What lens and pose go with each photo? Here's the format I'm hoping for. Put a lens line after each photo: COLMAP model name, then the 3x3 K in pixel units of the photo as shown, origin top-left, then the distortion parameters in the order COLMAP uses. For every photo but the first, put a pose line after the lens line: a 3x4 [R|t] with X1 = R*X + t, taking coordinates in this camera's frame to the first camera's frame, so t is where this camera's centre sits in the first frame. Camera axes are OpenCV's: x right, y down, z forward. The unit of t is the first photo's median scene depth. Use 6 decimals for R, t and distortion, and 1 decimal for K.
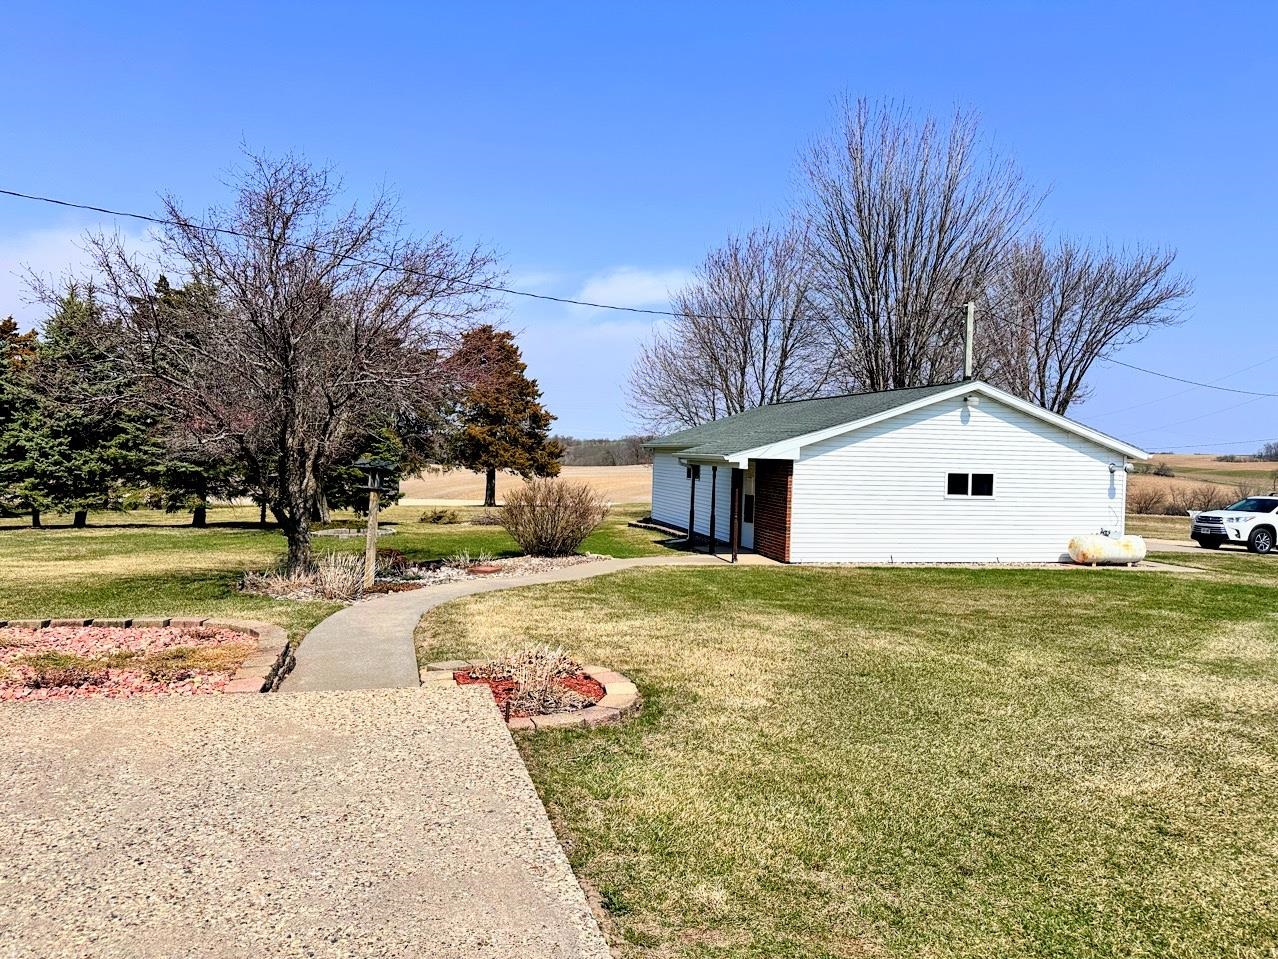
lens RADIAL K [[905.5, 0, 639.1], [0, 905.5, 478.1], [0, 0, 1]] dist [0.034291, -0.016026]
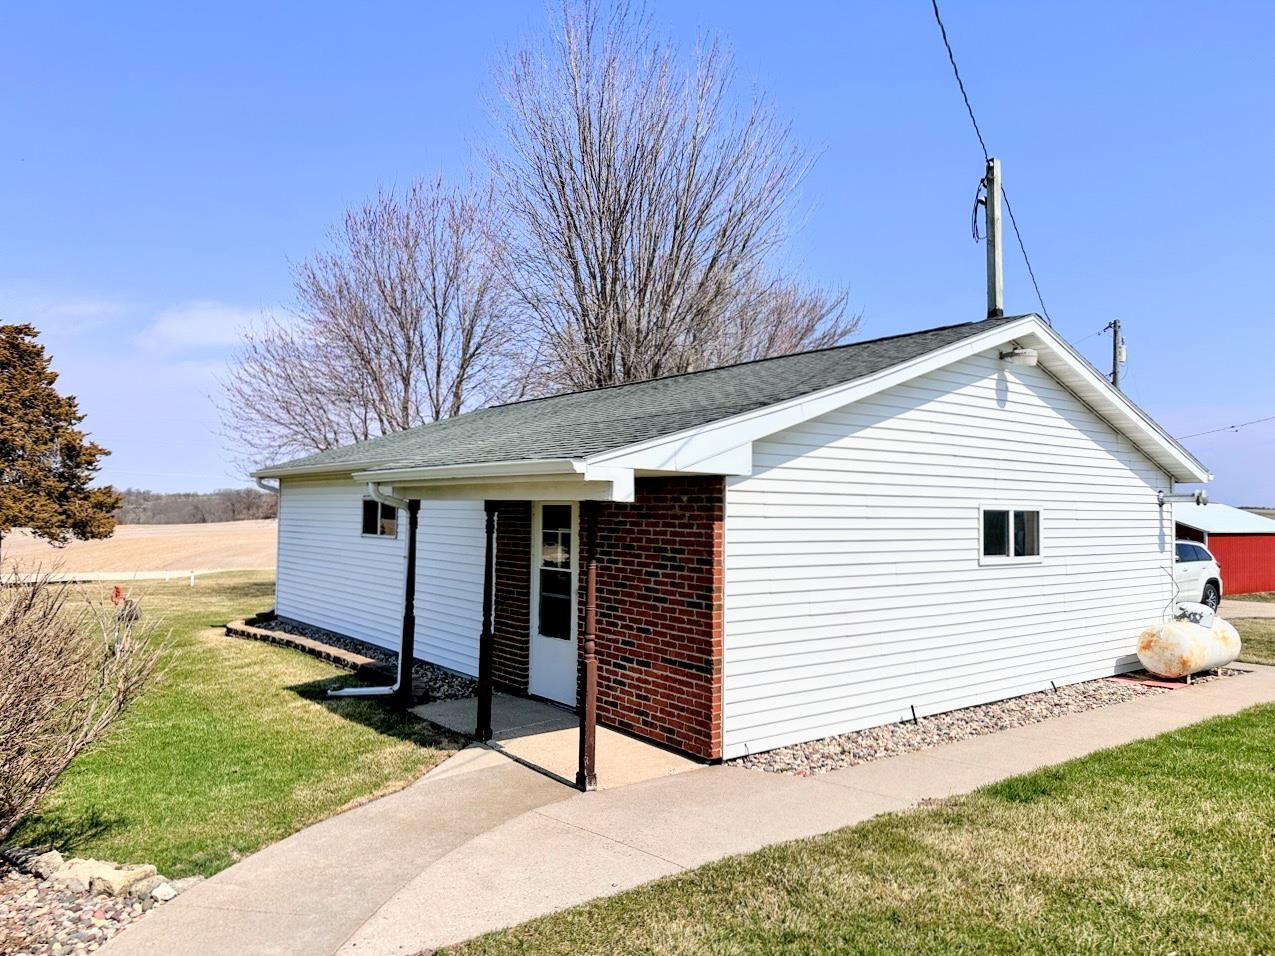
lens RADIAL K [[903.3, 0, 637.3], [0, 903.3, 467.5], [0, 0, 1]] dist [0.034291, -0.016026]
pose [[0.914621, 0.005224, 0.404278, -0.007733], [0.023167, 0.997597, -0.065302, -0.000527], [-0.403648, 0.069092, 0.912302, 0.438402]]
